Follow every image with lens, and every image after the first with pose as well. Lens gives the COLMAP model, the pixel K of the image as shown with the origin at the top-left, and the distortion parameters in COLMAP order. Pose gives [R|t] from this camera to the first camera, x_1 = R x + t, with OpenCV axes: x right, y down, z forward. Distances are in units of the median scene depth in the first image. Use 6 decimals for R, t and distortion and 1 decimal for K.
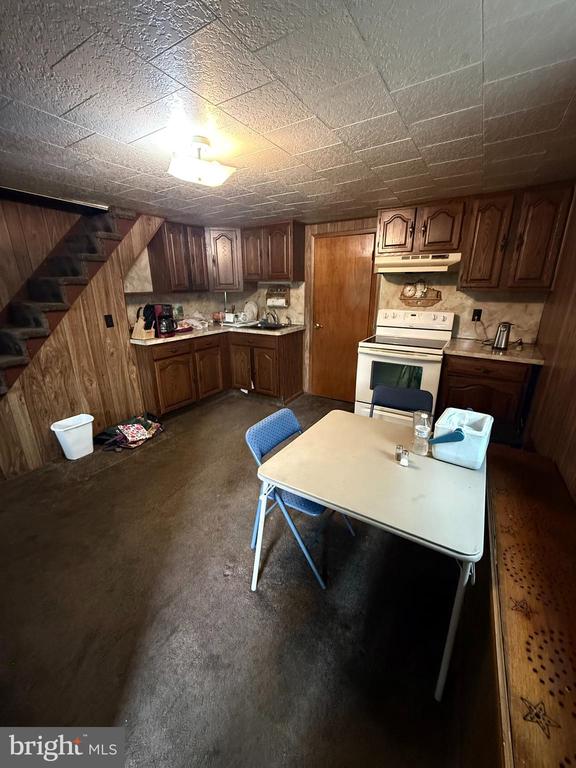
lens RADIAL K [[306.9, 0, 286.3], [0, 306.9, 383.4], [0, 0, 1]] dist [-0.000380, -0.000005]
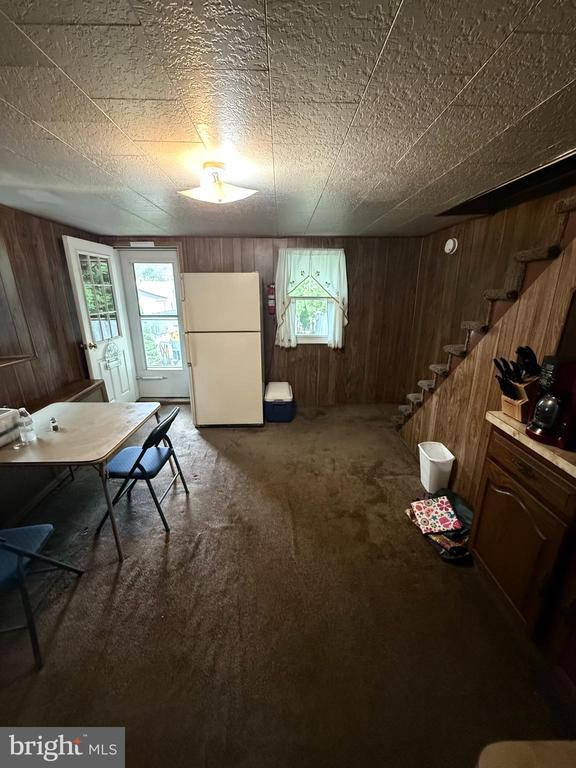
lens RADIAL K [[306.9, 0, 288.4], [0, 306.9, 381.1], [0, 0, 1]] dist [-0.000380, -0.000005]
pose [[-0.839673, 0.162944, -0.518072, 0.092988], [-0.160234, 0.837136, 0.522999, -0.442240], [0.518917, 0.522161, -0.676811, 1.278912]]
